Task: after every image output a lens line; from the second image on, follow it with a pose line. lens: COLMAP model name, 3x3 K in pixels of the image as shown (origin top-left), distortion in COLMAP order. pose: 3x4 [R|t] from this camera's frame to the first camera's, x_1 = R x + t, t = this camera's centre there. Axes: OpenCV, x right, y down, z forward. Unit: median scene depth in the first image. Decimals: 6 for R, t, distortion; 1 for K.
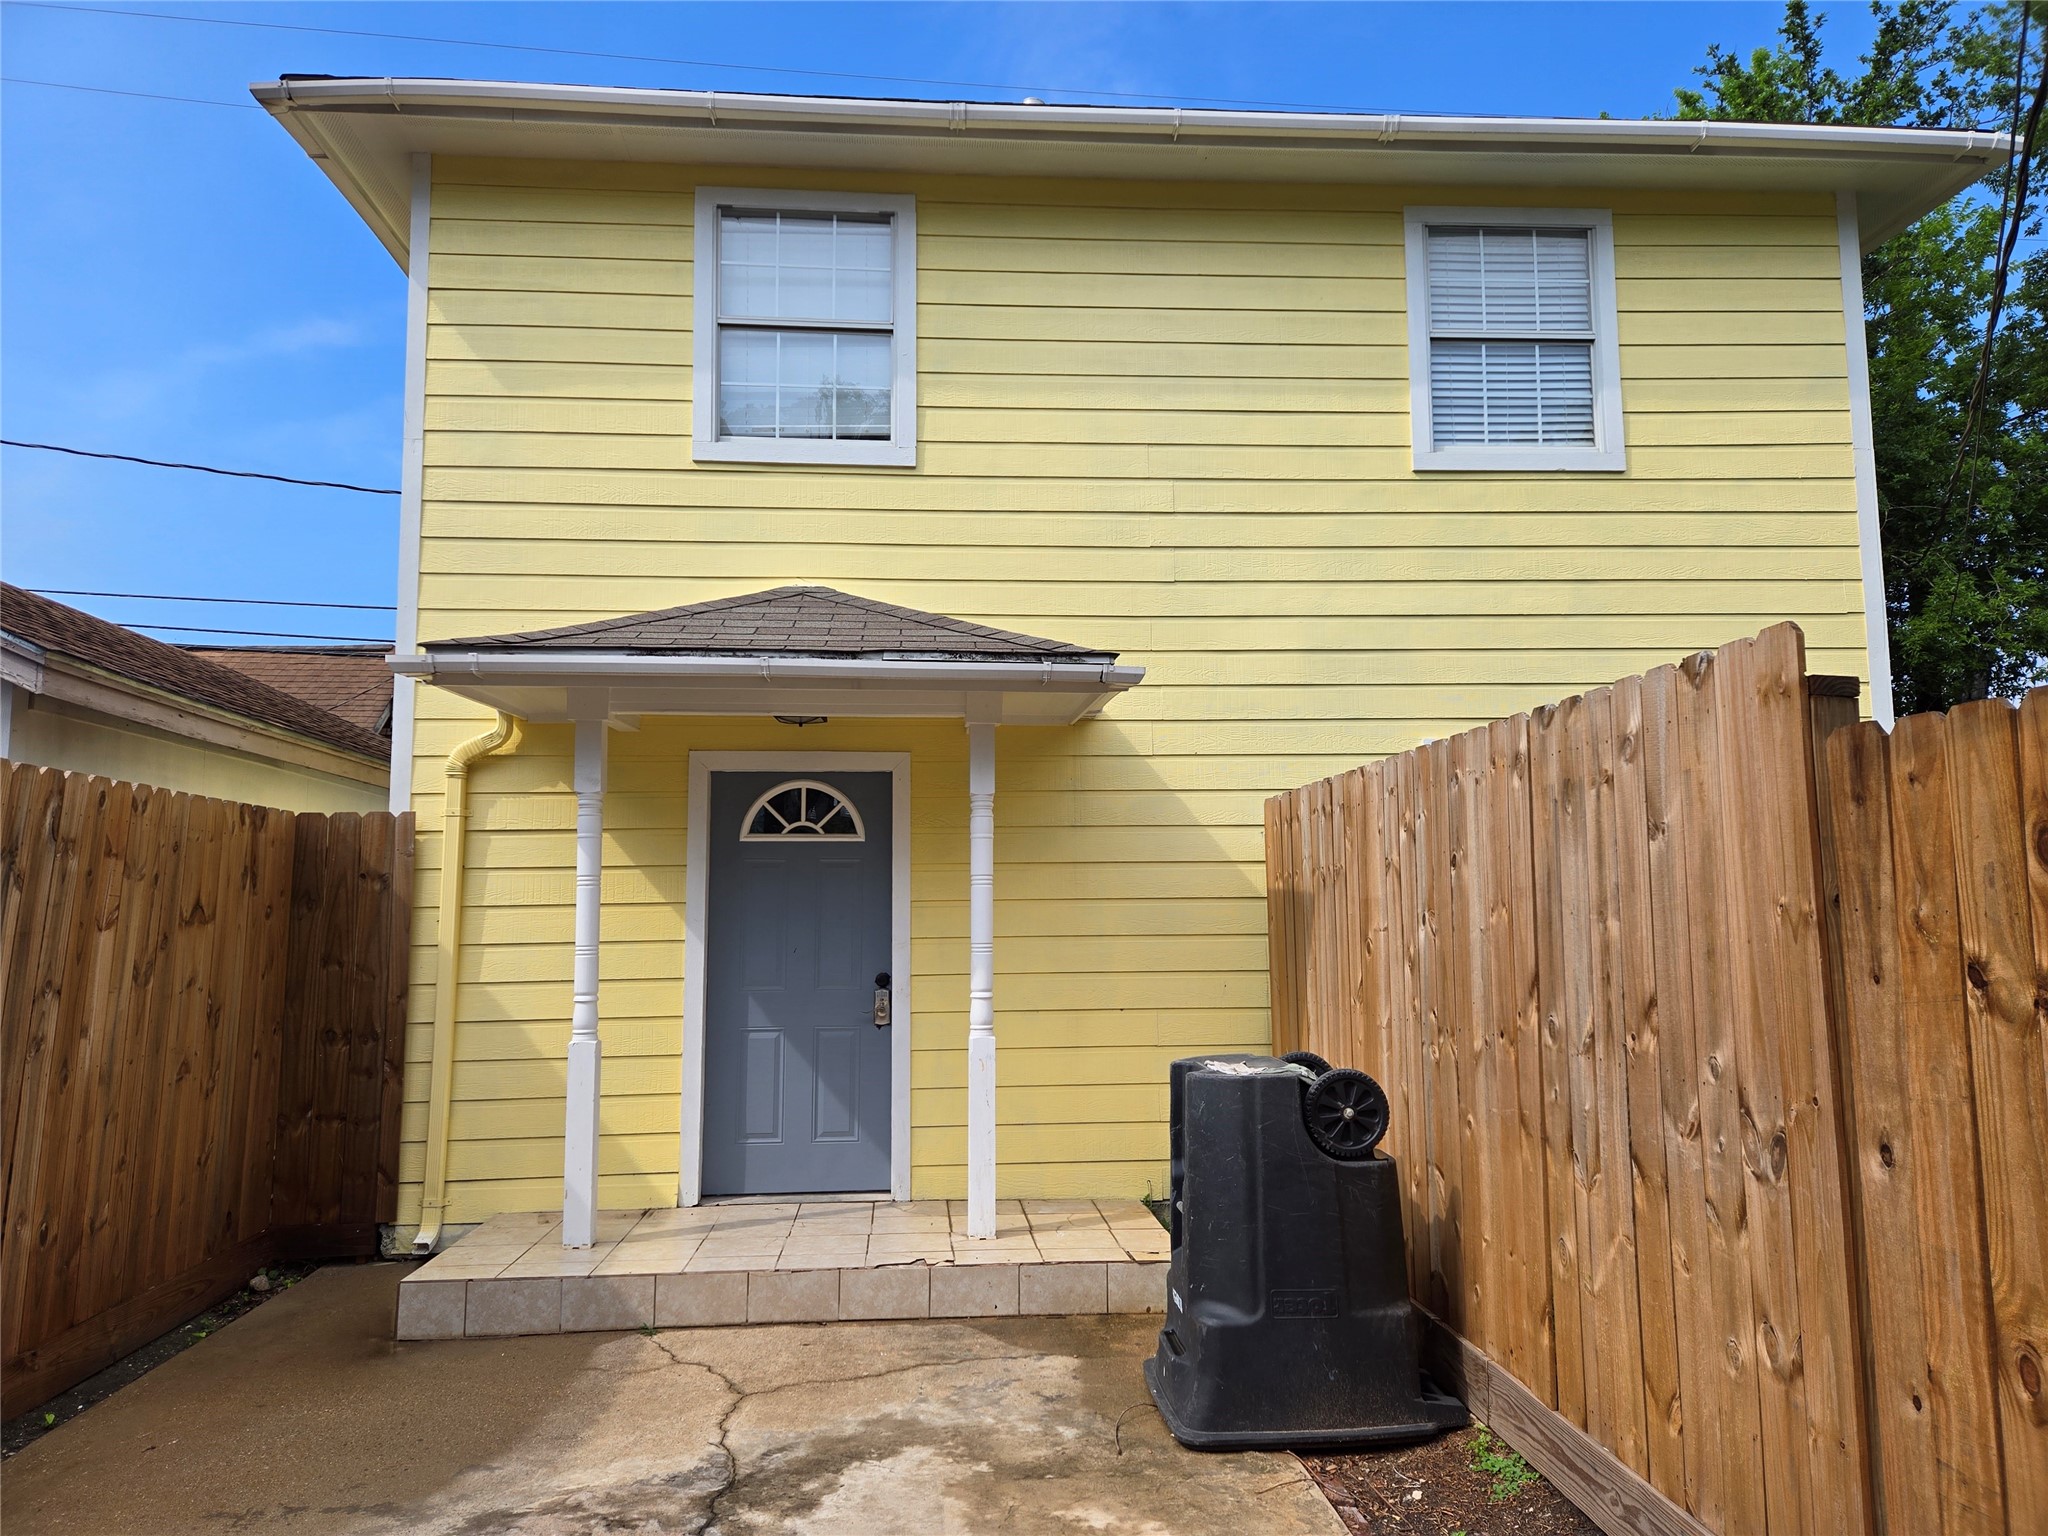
lens RADIAL K [[1396.7, 0, 993.2], [0, 1396.7, 762.1], [0, 0, 1]] dist [0.000148, -0.001591]
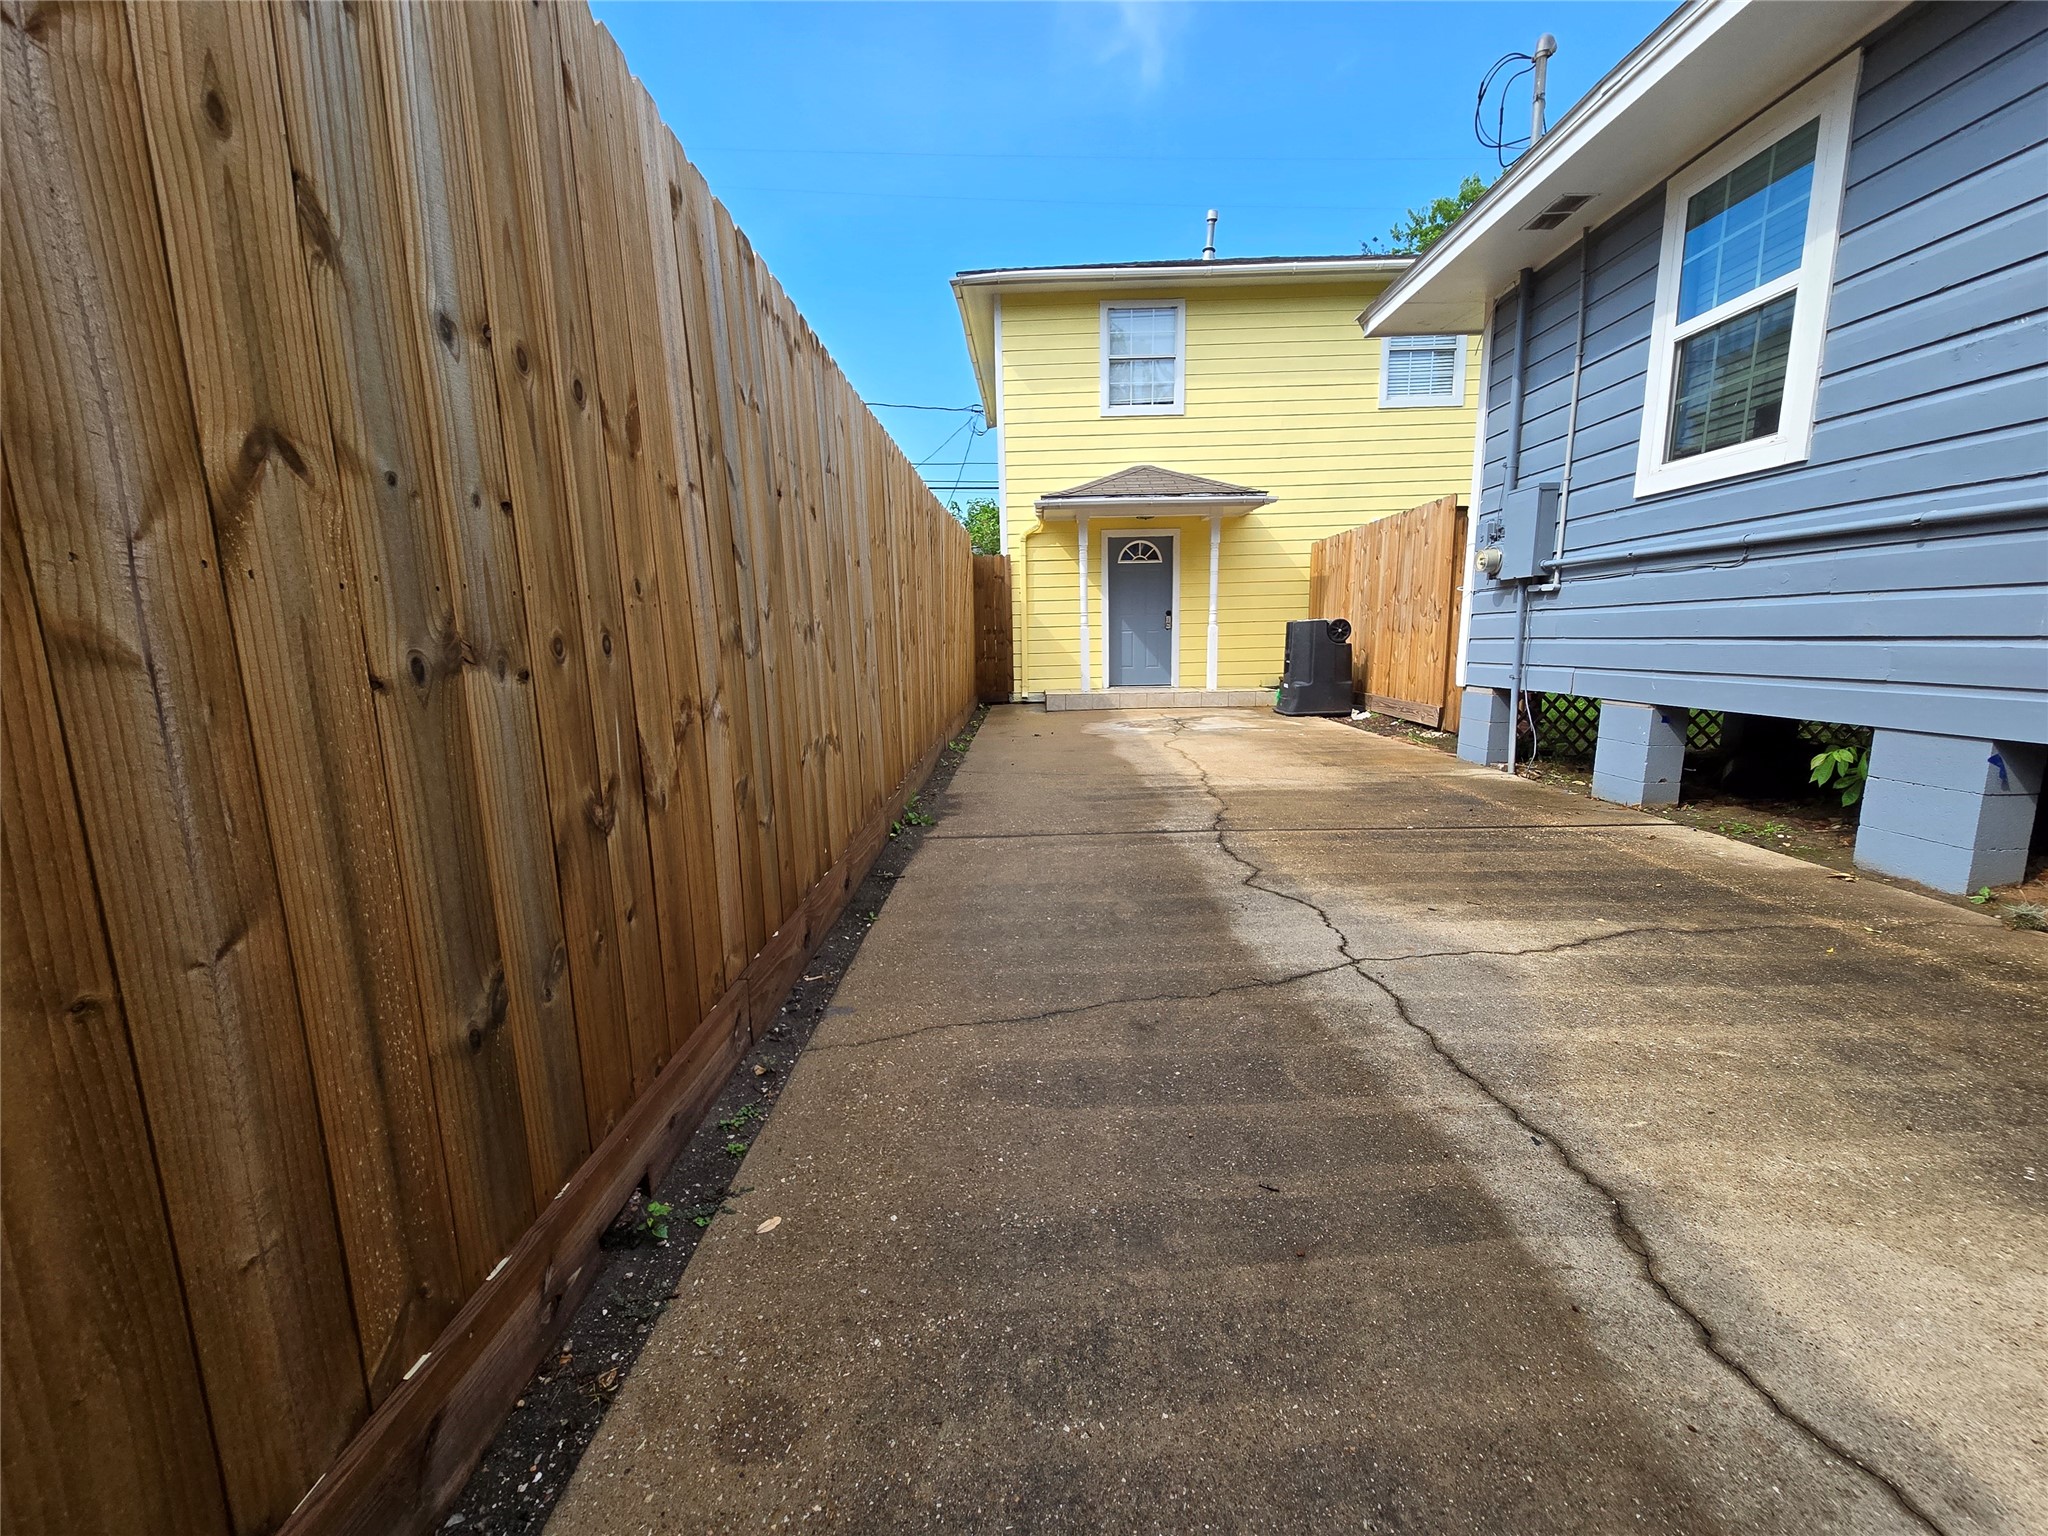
lens RADIAL K [[836.1, 0, 1025.3], [0, 836.1, 784.3], [0, 0, 1]] dist [-0.000742, 0.003246]
pose [[0.995625, 0.003648, -0.093367, -0.221011], [0.022937, 0.959121, 0.282066, 0.005096], [0.090579, -0.282973, 0.954841, -0.790271]]
